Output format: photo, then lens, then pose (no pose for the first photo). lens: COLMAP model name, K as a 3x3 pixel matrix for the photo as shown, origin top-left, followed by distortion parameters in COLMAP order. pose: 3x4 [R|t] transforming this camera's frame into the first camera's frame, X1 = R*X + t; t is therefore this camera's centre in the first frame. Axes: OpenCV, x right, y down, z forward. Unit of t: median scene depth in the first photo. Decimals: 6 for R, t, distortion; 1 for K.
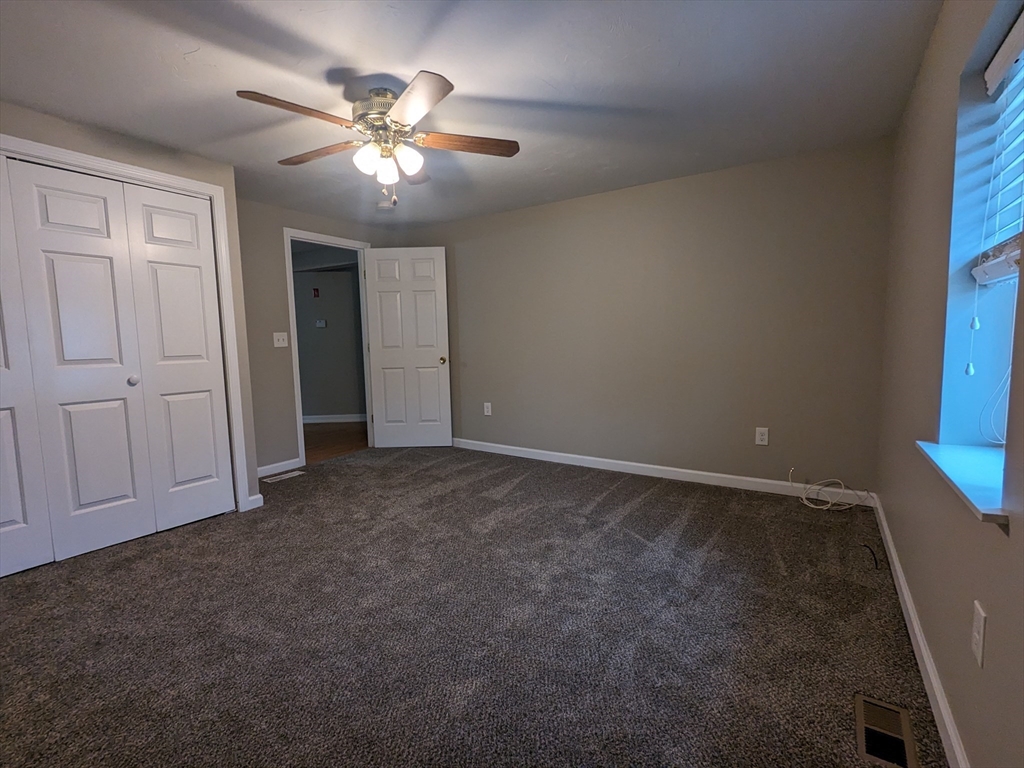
lens RADIAL K [[488.5, 0, 512.7], [0, 488.5, 386.1], [0, 0, 1]] dist [0.003164, 0.000769]
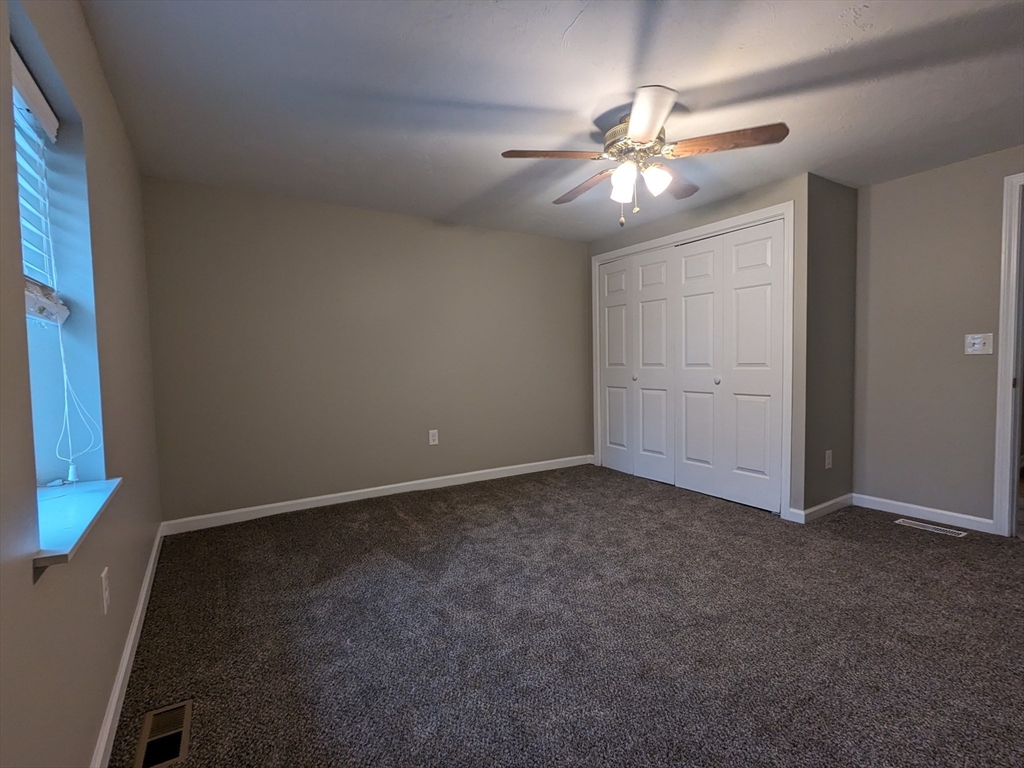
lens RADIAL K [[488.5, 0, 512.7], [0, 488.5, 386.1], [0, 0, 1]] dist [0.003164, 0.000769]
pose [[-0.428322, 0.080561, -0.900028, 0.654383], [-0.053382, 0.992023, 0.114200, -0.115351], [0.902048, 0.096959, -0.420605, 1.013670]]
